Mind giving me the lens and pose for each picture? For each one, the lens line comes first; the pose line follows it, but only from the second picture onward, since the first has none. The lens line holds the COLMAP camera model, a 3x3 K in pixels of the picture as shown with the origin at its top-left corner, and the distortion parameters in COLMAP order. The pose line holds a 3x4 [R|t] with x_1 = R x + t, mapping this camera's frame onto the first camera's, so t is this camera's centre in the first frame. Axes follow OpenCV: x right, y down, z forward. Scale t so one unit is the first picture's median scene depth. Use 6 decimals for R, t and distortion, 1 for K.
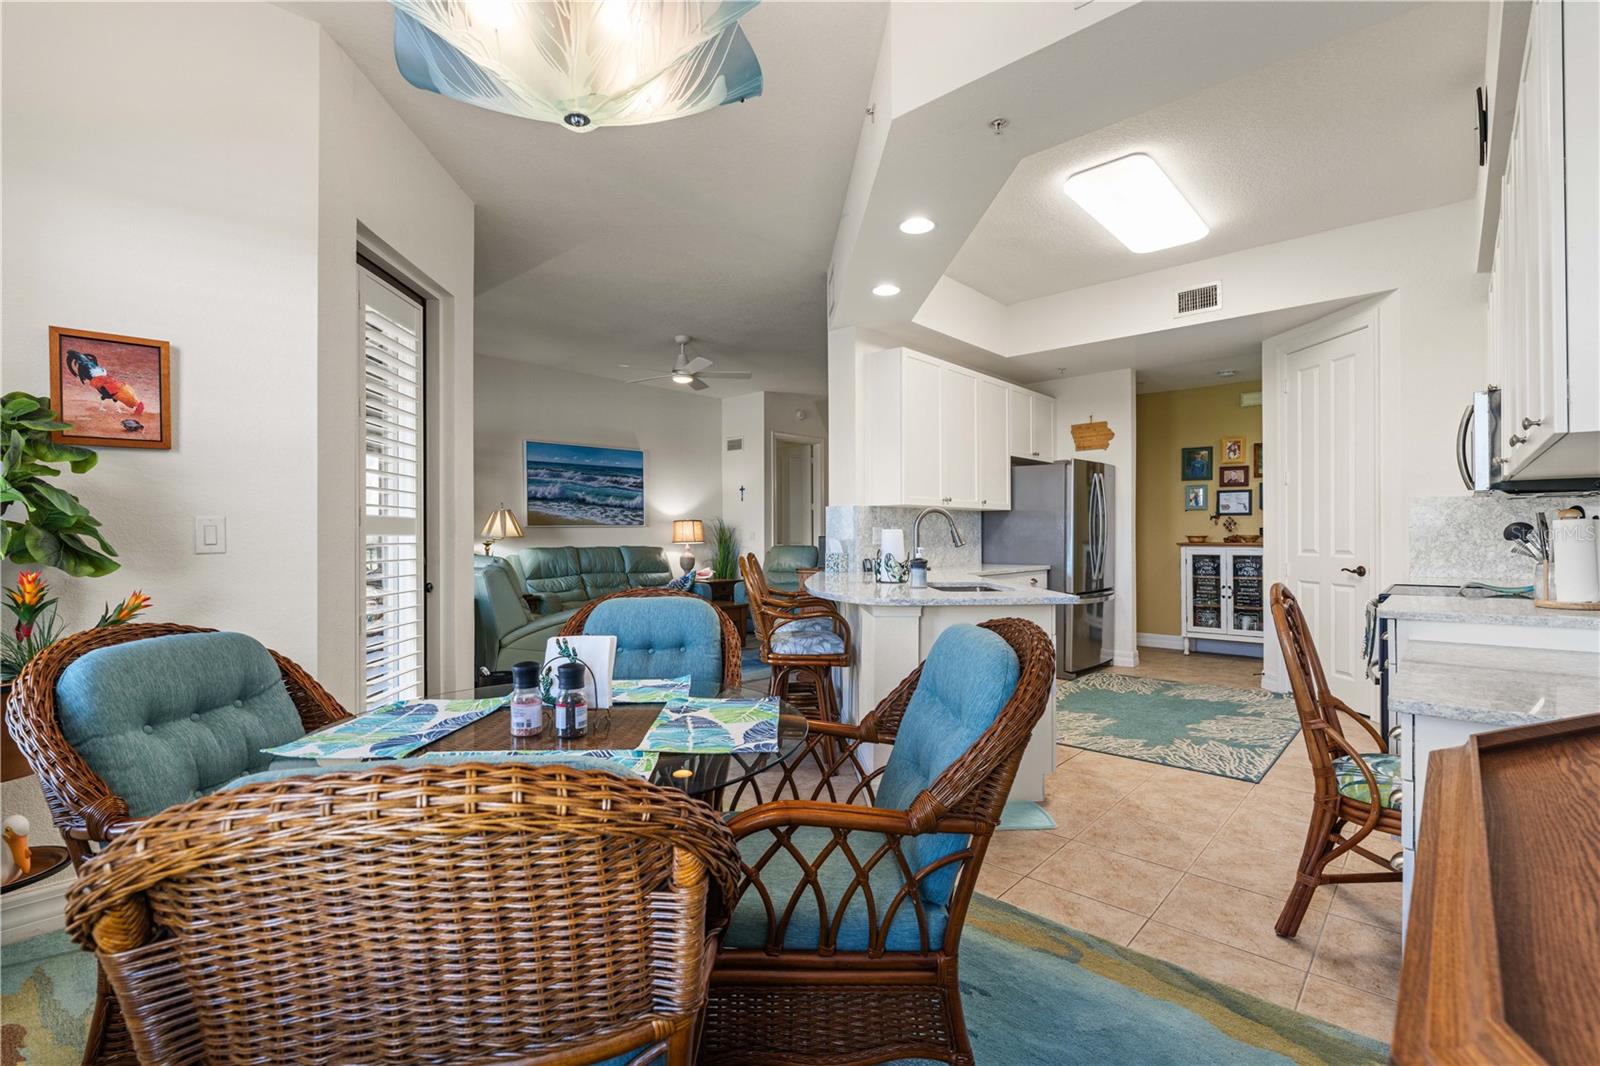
lens RADIAL K [[722.5, 0, 801.2], [0, 722.5, 535.7], [0, 0, 1]] dist [-0.006635, 0.001536]
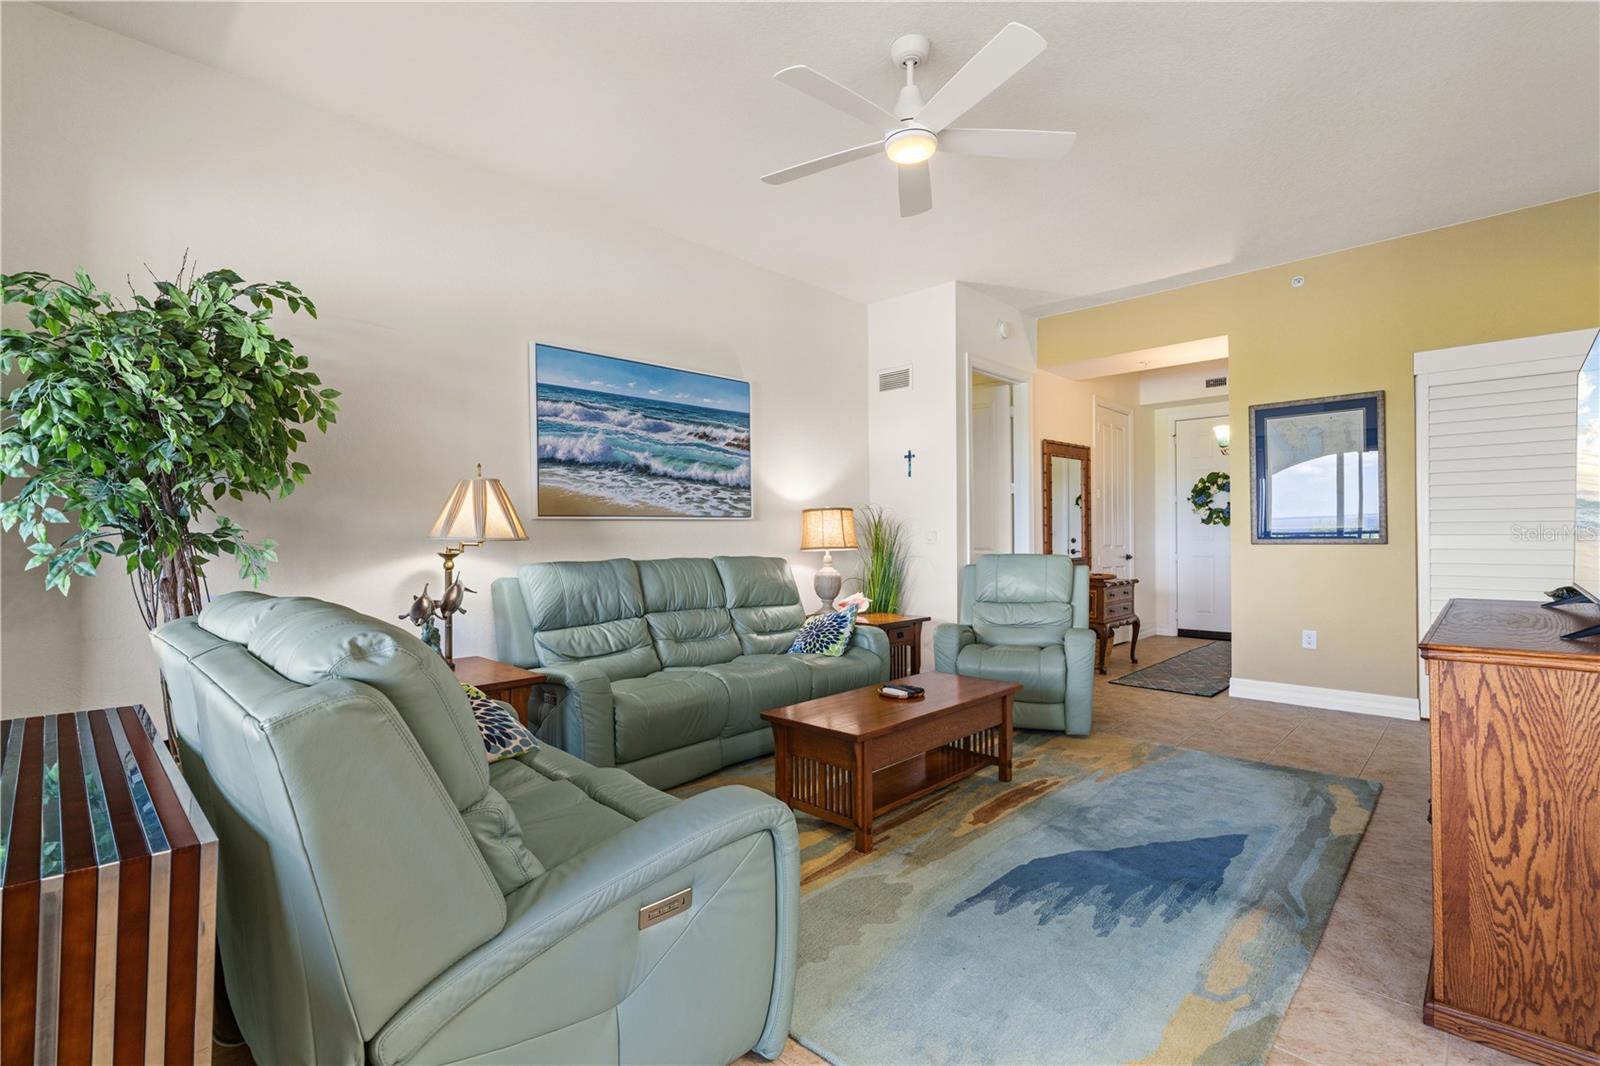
lens RADIAL K [[722.5, 0, 801.2], [0, 722.5, 534.5], [0, 0, 1]] dist [-0.006635, 0.001536]
pose [[0.999633, -0.003553, -0.026839, -0.222090], [0.003430, 0.999983, -0.004623, 0.001020], [0.026855, 0.004529, 0.999629, 0.610511]]
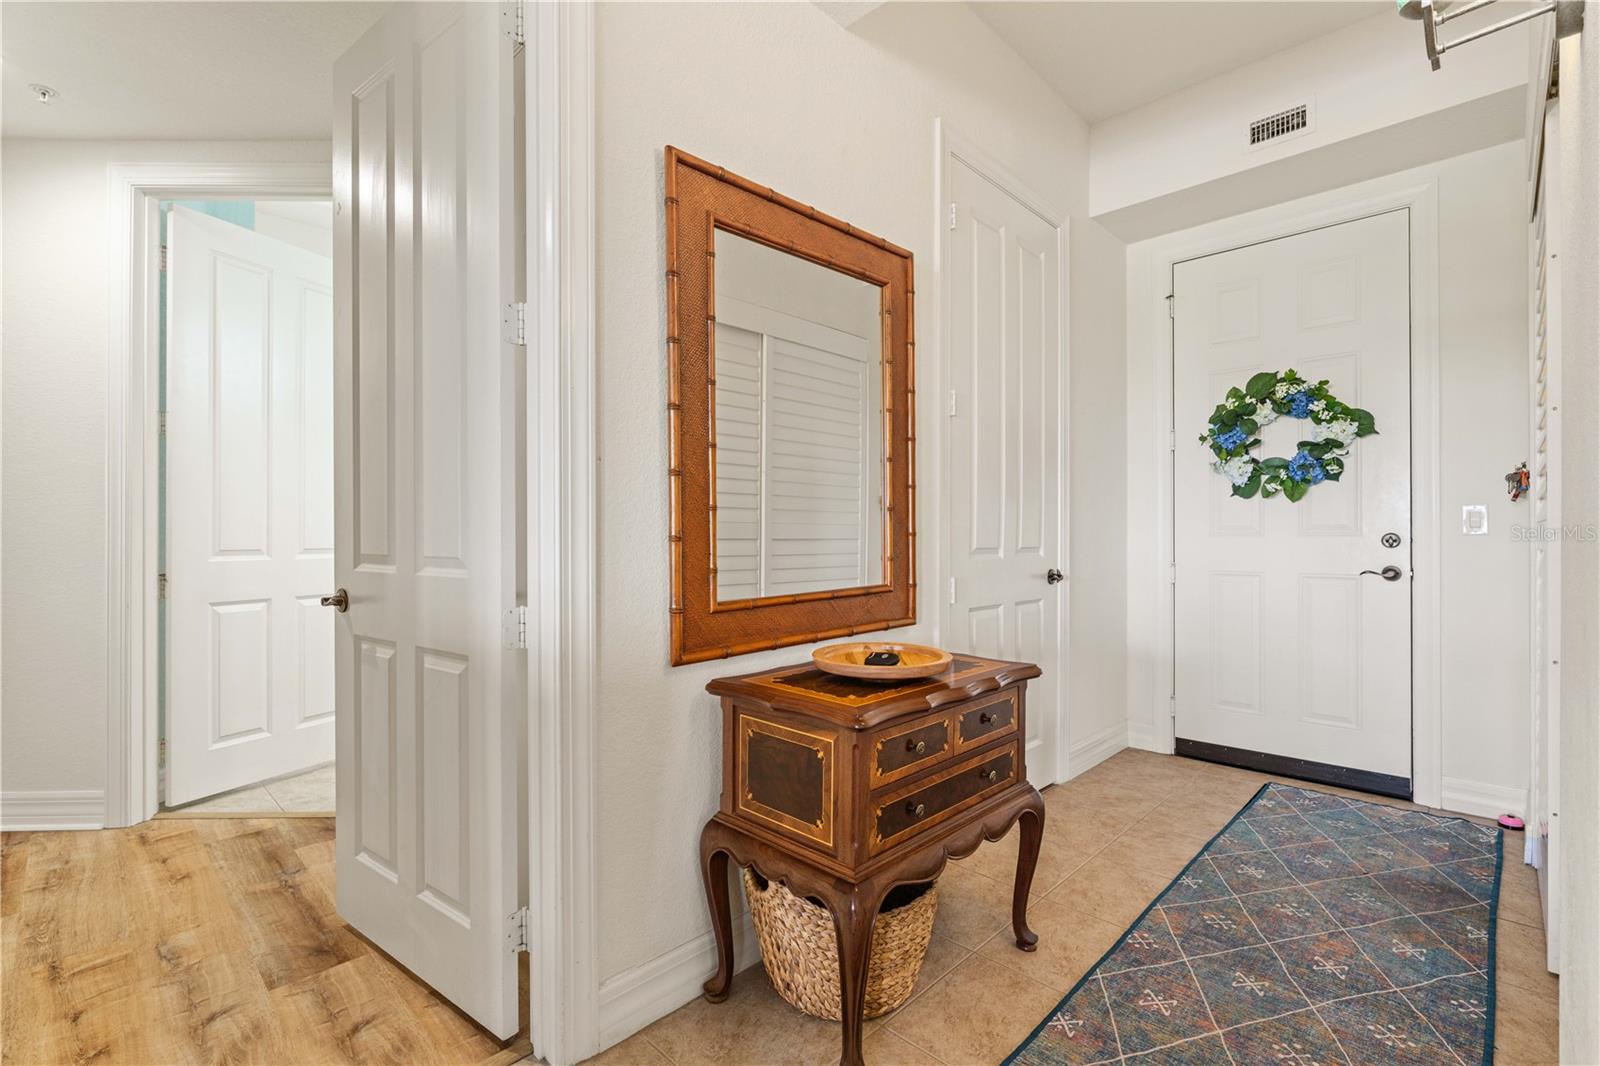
lens RADIAL K [[722.5, 0, 807.6], [0, 722.5, 536.1], [0, 0, 1]] dist [-0.006635, 0.001536]
pose [[0.999811, -0.000464, -0.019438, 0.123531], [0.000572, 0.999984, 0.005561, 0.004591], [0.019435, -0.005571, 0.999796, 1.316892]]
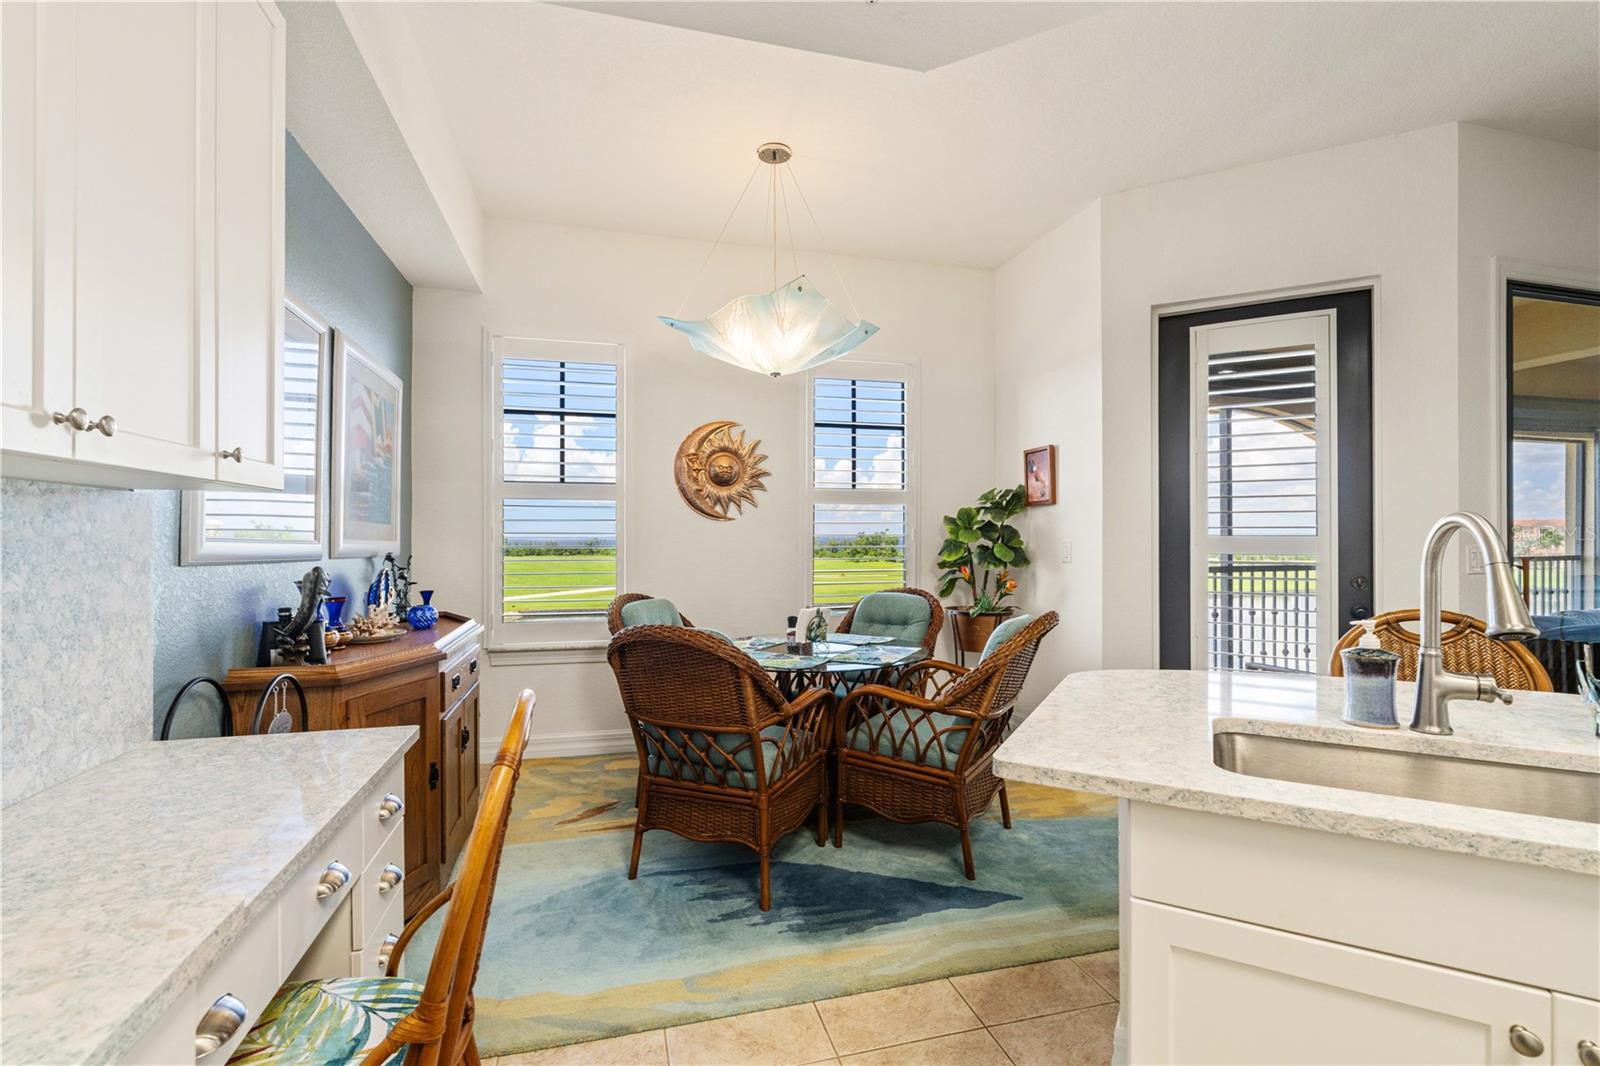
lens RADIAL K [[722.5, 0, 802.7], [0, 722.5, 534.8], [0, 0, 1]] dist [-0.006635, 0.001536]
pose [[-0.535076, 0.002811, -0.844799, 0.343733], [0.002281, 0.999996, 0.001883, -0.016708], [0.844801, -0.000919, -0.535080, 0.500251]]
